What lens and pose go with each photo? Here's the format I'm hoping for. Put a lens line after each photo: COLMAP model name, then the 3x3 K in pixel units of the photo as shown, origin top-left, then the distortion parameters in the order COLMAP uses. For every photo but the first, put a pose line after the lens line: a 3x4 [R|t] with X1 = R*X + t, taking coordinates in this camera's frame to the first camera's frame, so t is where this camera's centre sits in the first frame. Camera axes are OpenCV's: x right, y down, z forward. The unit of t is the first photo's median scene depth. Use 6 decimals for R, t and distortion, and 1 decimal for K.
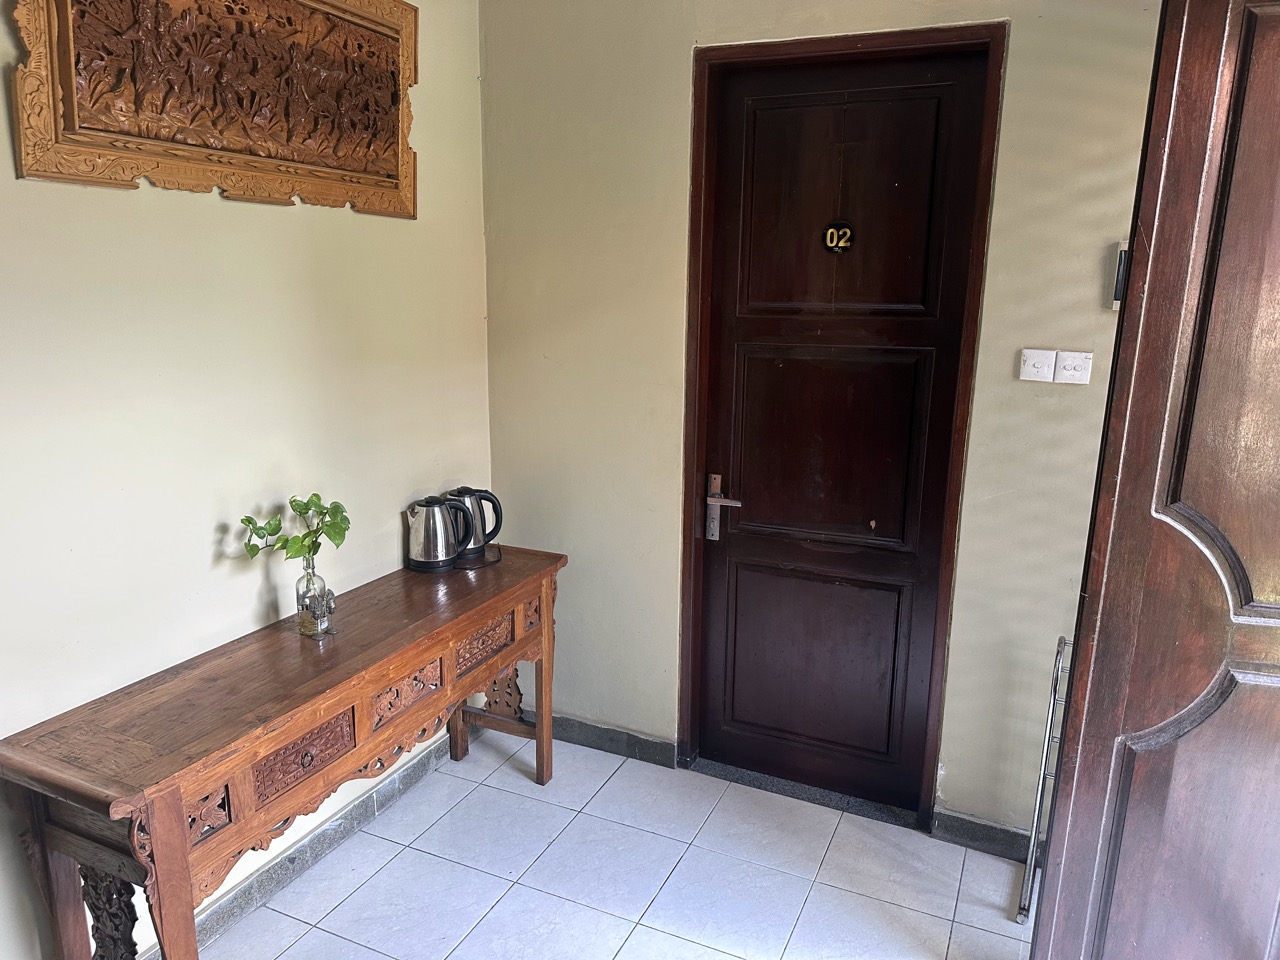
lens RADIAL K [[896.9, 0, 637.9], [0, 896.9, 493.1], [0, 0, 1]] dist [-0.003645, -0.015229]
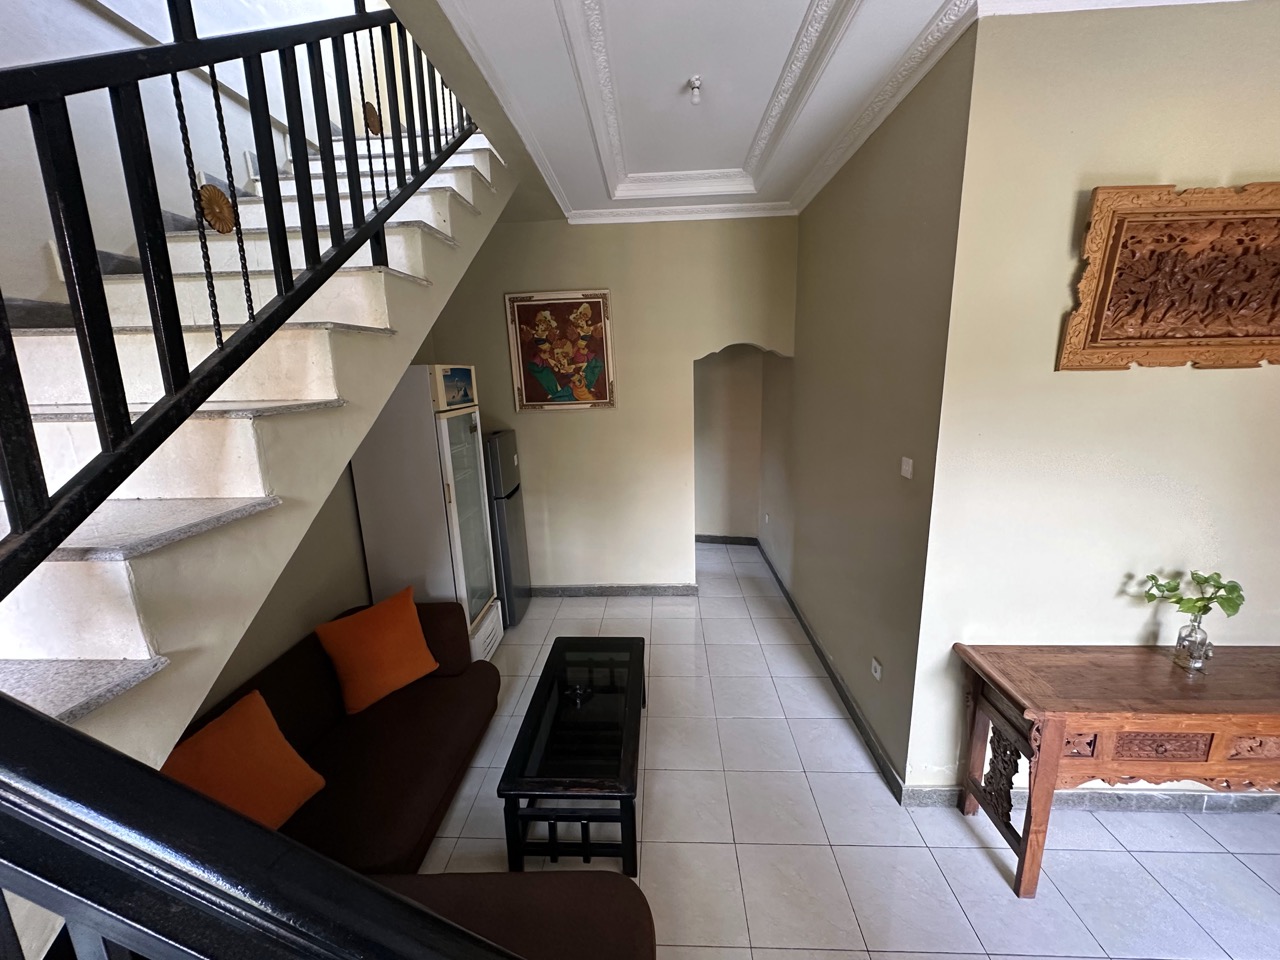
lens RADIAL K [[510.5, 0, 643.3], [0, 510.5, 481.0], [0, 0, 1]] dist [-0.001485, 0.001165]
pose [[0.382944, 0.173546, -0.907323, -0.005171], [-0.185465, 0.976639, 0.108527, -0.067679], [0.904962, 0.126717, 0.406185, -0.173070]]
